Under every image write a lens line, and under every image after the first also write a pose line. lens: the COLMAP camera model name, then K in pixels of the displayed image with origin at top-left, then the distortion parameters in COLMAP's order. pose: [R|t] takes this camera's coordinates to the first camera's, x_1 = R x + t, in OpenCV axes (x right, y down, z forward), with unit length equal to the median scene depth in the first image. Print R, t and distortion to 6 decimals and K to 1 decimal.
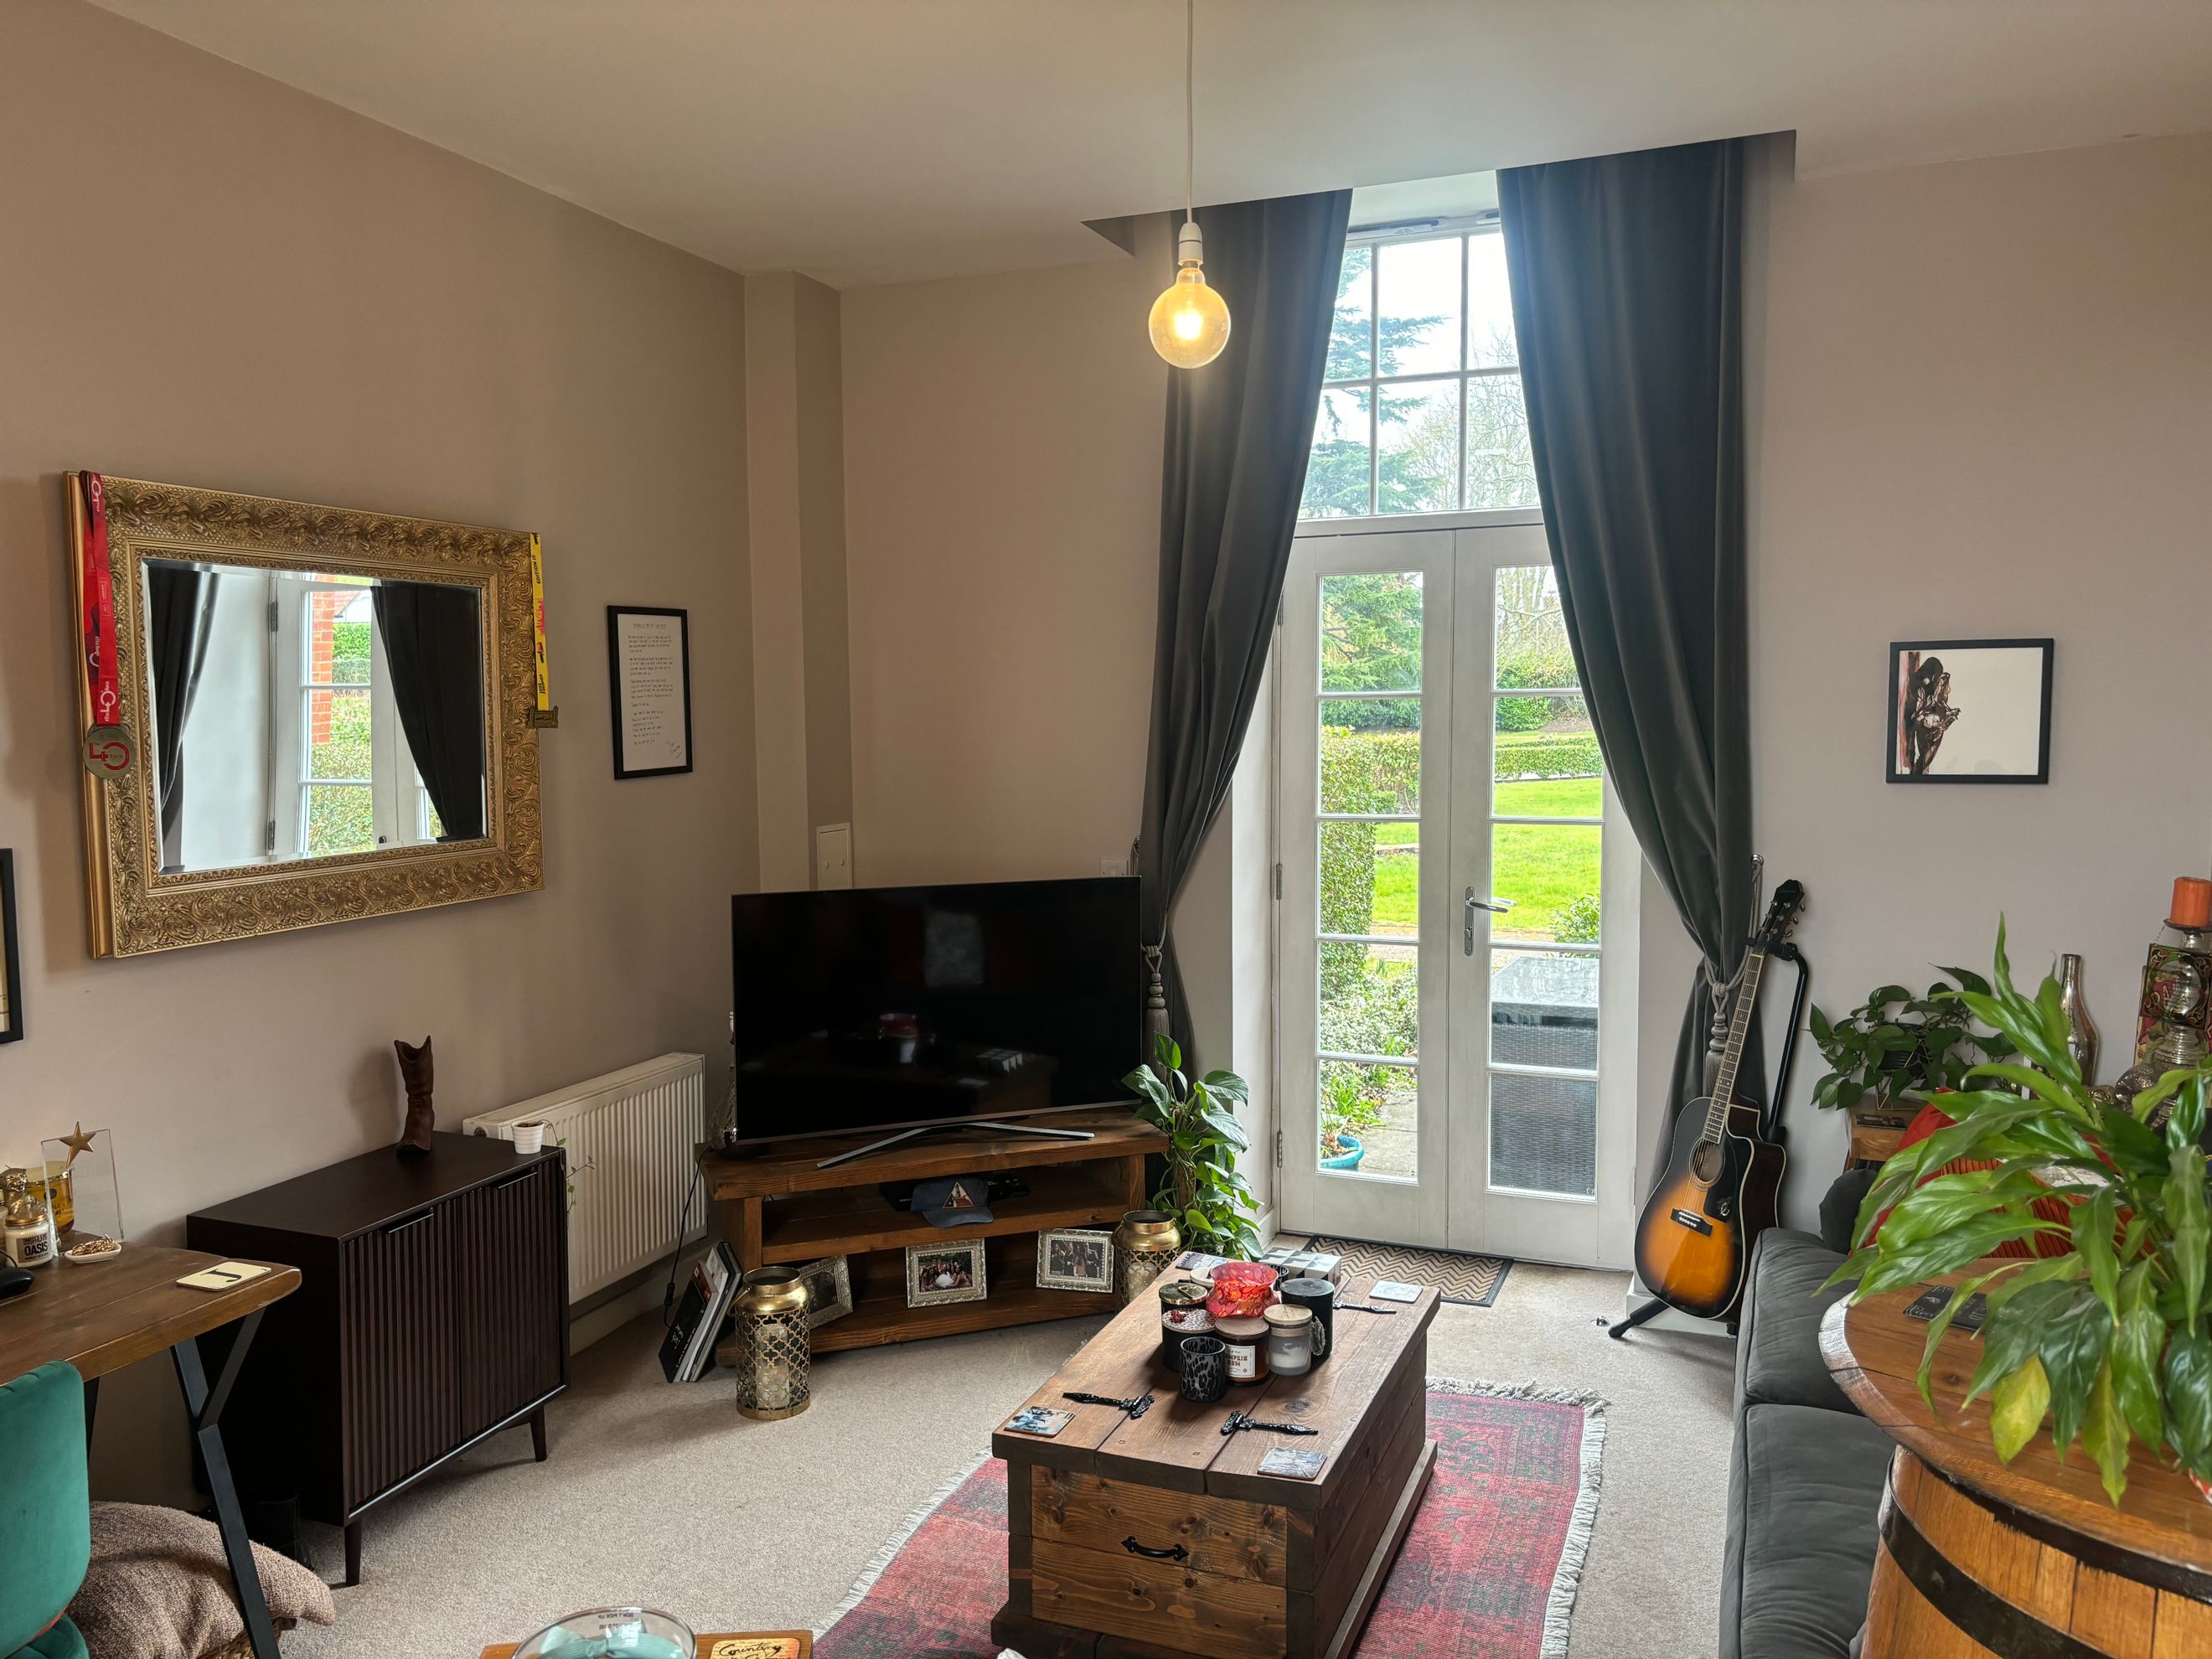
lens RADIAL K [[1711.6, 0, 1106.0], [0, 1711.6, 826.9], [0, 0, 1]] dist [0.053851, -0.042849]
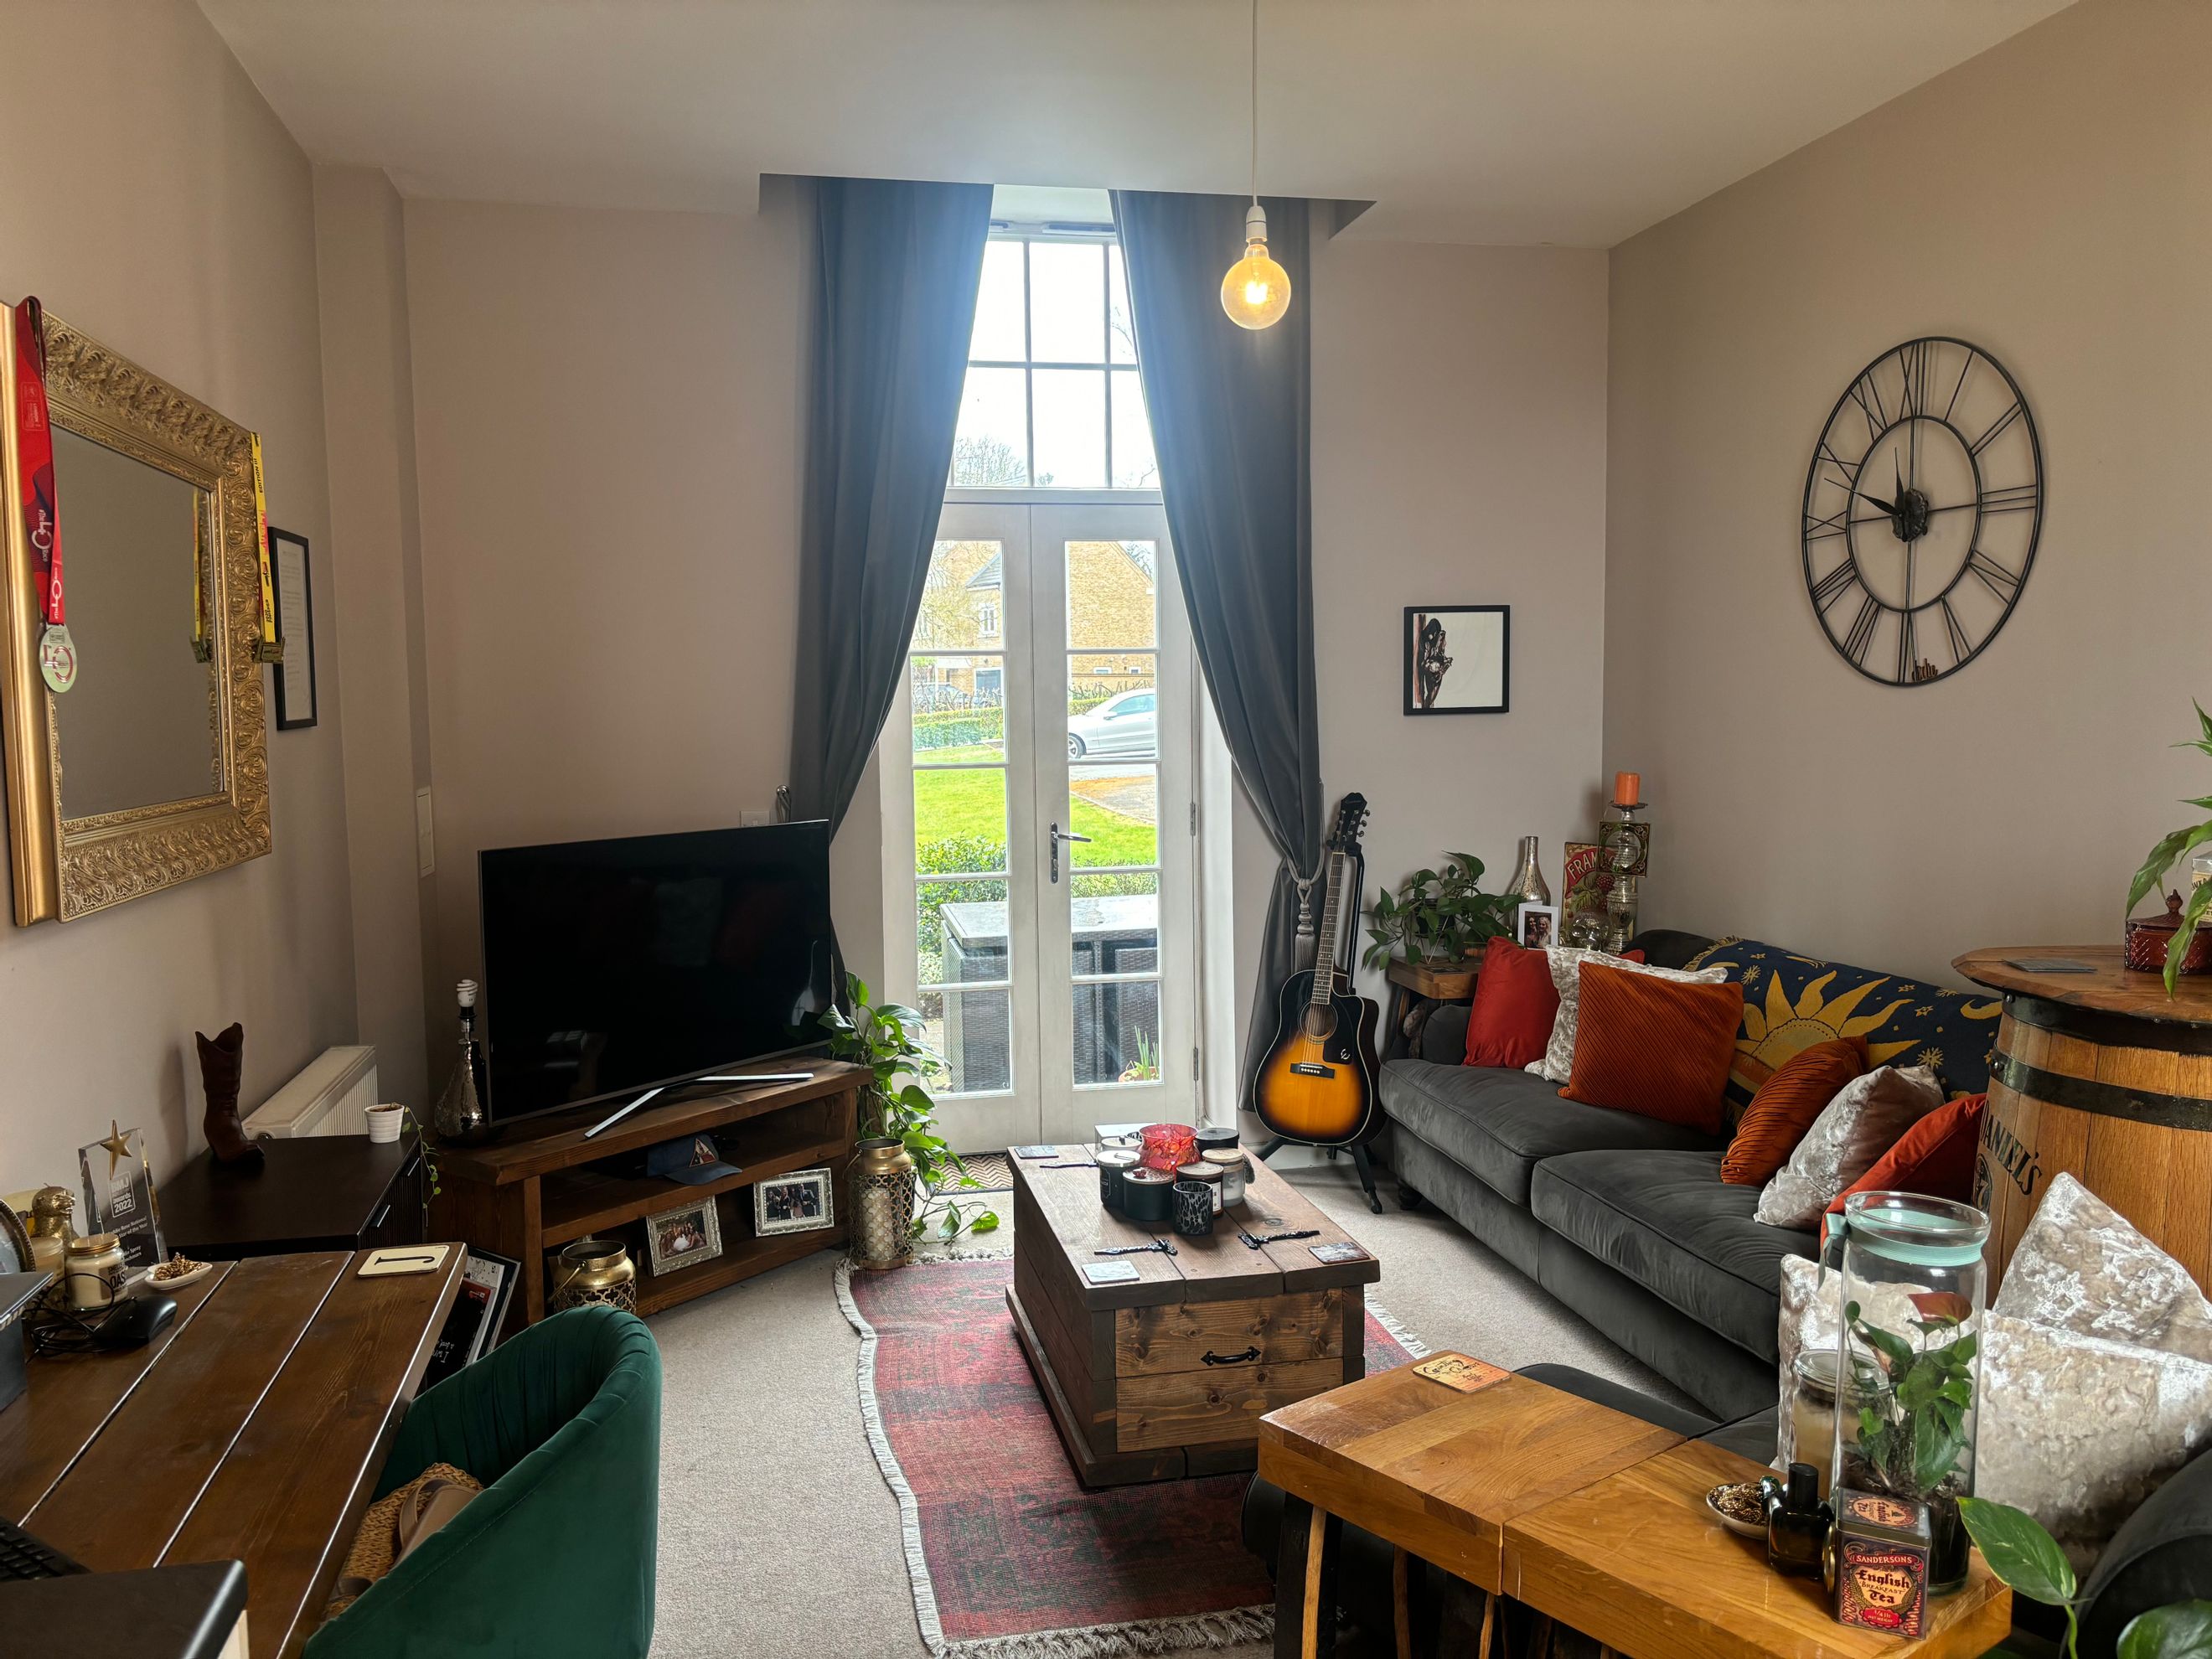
lens RADIAL K [[1711.6, 0, 1106.2], [0, 1711.6, 824.7], [0, 0, 1]] dist [0.053851, -0.042849]
pose [[0.824553, -0.045421, 0.563958, -0.454165], [0.051029, 0.998680, 0.005824, 0.036809], [-0.563479, 0.023976, 0.825783, 0.062255]]
